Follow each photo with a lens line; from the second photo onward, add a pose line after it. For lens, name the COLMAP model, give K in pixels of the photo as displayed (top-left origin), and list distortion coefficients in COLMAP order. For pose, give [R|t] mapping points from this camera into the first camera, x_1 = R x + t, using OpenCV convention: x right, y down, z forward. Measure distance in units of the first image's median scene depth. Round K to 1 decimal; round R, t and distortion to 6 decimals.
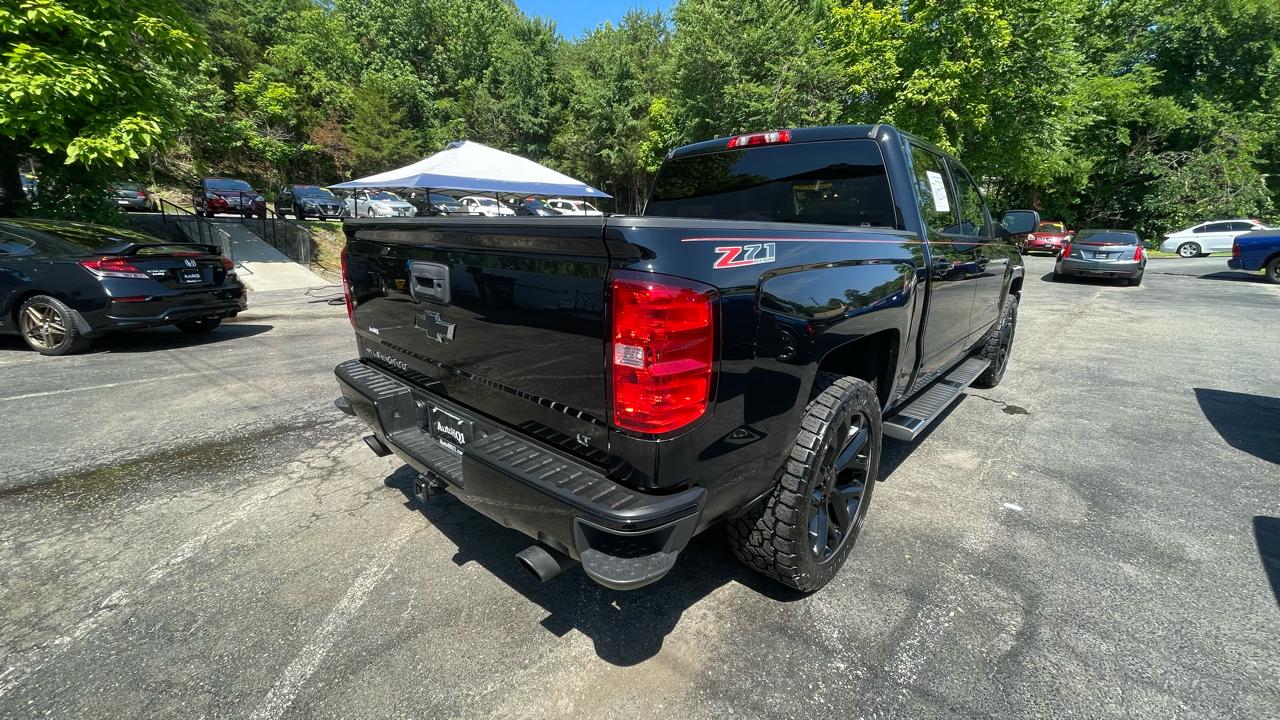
lens RADIAL K [[518.6, 0, 641.6], [0, 518.6, 358.2], [0, 0, 1]] dist [-0.001193, -0.000275]
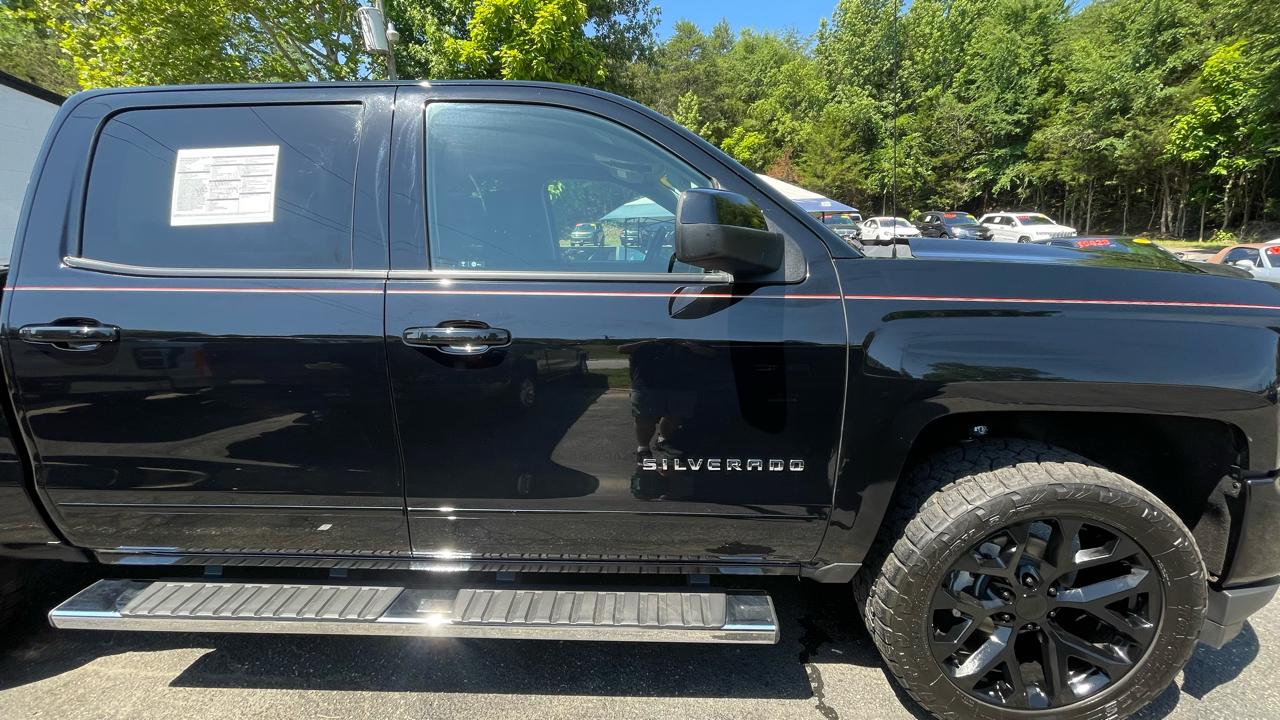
lens RADIAL K [[518.6, 0, 638.7], [0, 518.6, 354.3], [0, 0, 1]] dist [-0.001193, -0.000275]
pose [[0.640465, 0.132316, -0.756503, 0.101186], [-0.168741, 0.985220, 0.029462, -0.021497], [0.749220, 0.108783, 0.653326, 0.083563]]
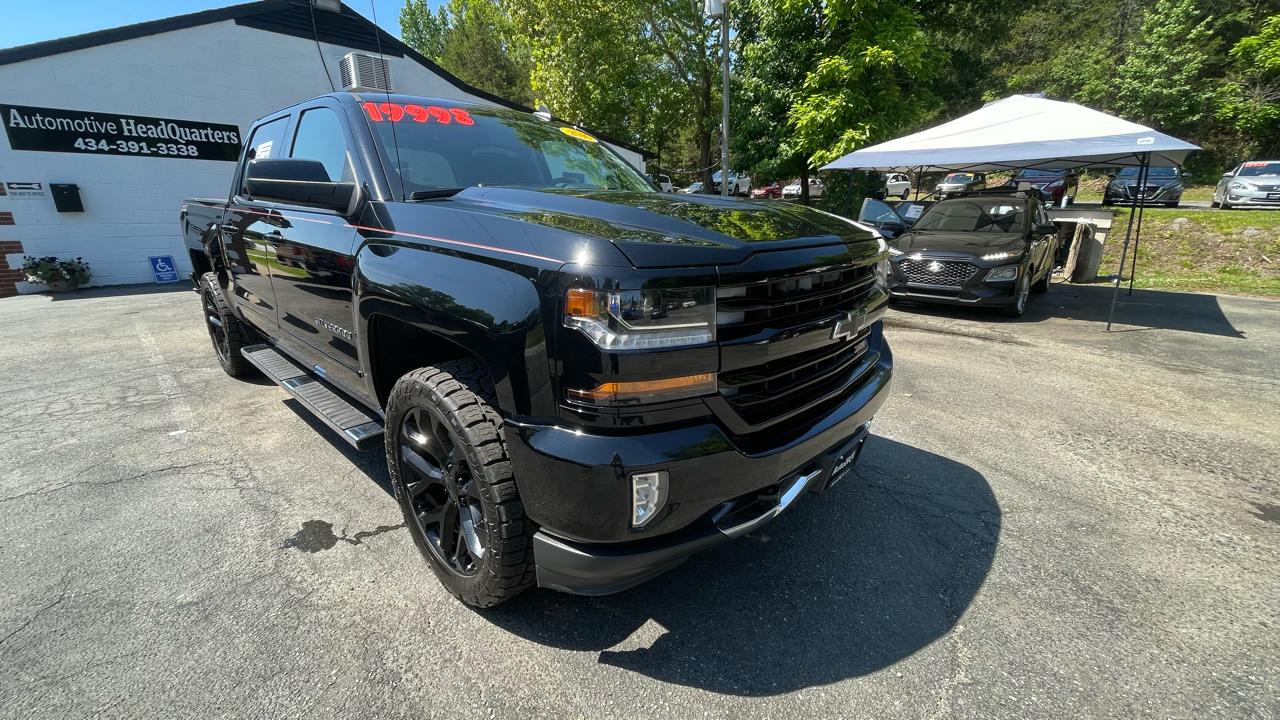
lens RADIAL K [[518.6, 0, 644.4], [0, 518.6, 356.6], [0, 0, 1]] dist [-0.001193, -0.000275]
pose [[0.001530, 0.276479, -0.961019, 0.141066], [-0.258372, 0.928498, 0.266711, -0.038858], [0.966044, 0.247892, 0.072855, 0.151797]]
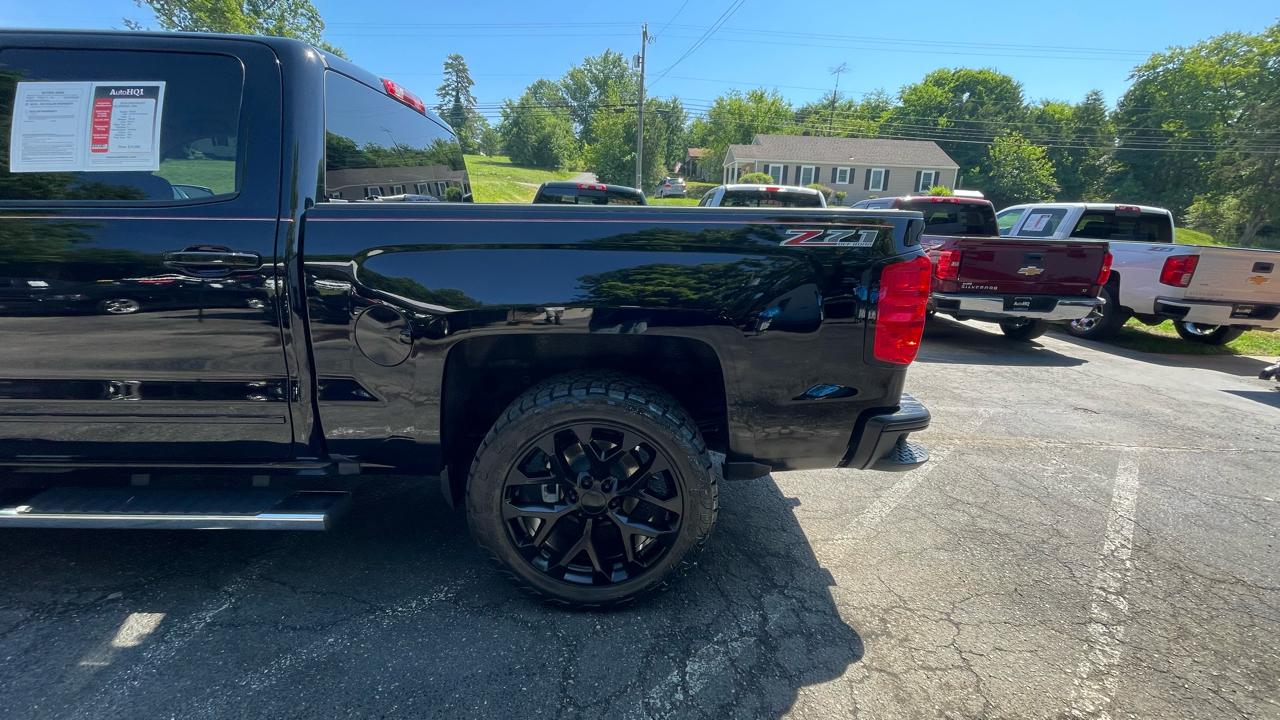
lens RADIAL K [[518.6, 0, 642.2], [0, 518.6, 358.4], [0, 0, 1]] dist [-0.001193, -0.000275]
pose [[-0.693680, -0.202524, 0.691225, -0.056498], [0.145025, 0.900733, 0.409449, -0.029368], [-0.705532, 0.384271, -0.595450, 0.119850]]
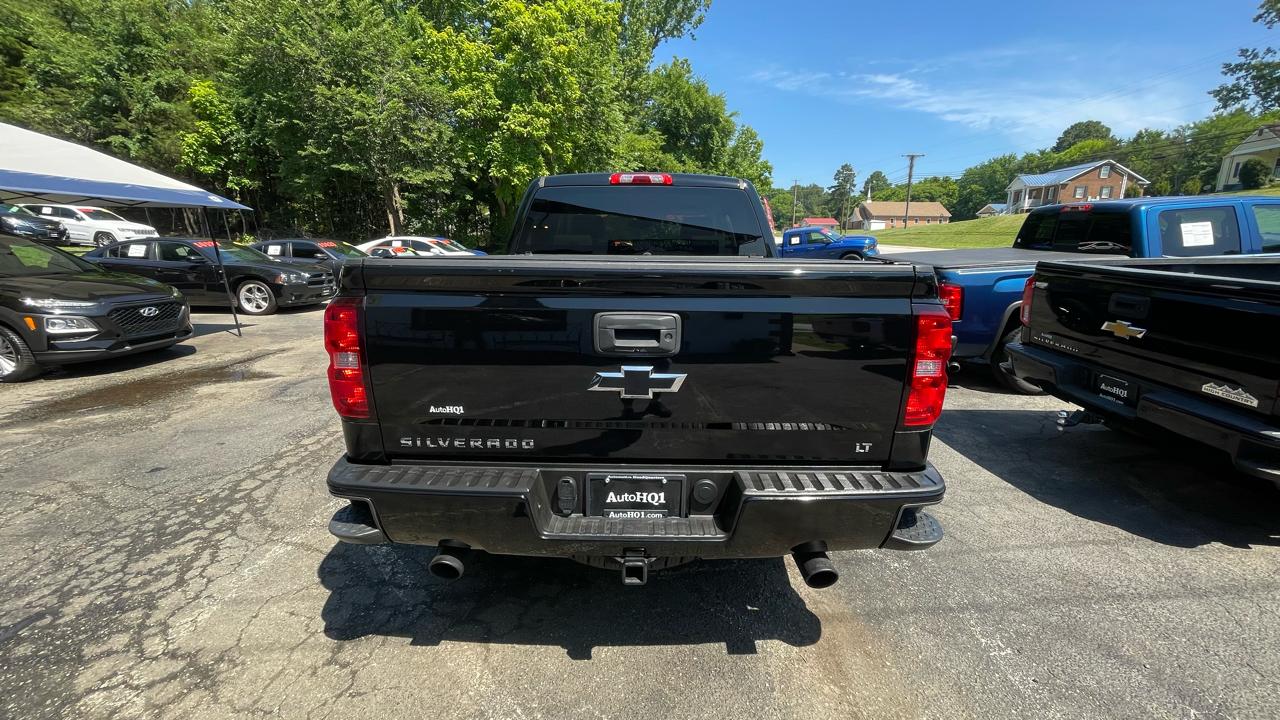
lens RADIAL K [[518.6, 0, 641.9], [0, 518.6, 357.4], [0, 0, 1]] dist [-0.001193, -0.000275]
pose [[0.739265, -0.143214, 0.658010, -0.050038], [0.162749, 0.986155, 0.031787, -0.006748], [-0.653452, 0.083592, 0.752338, 0.016504]]
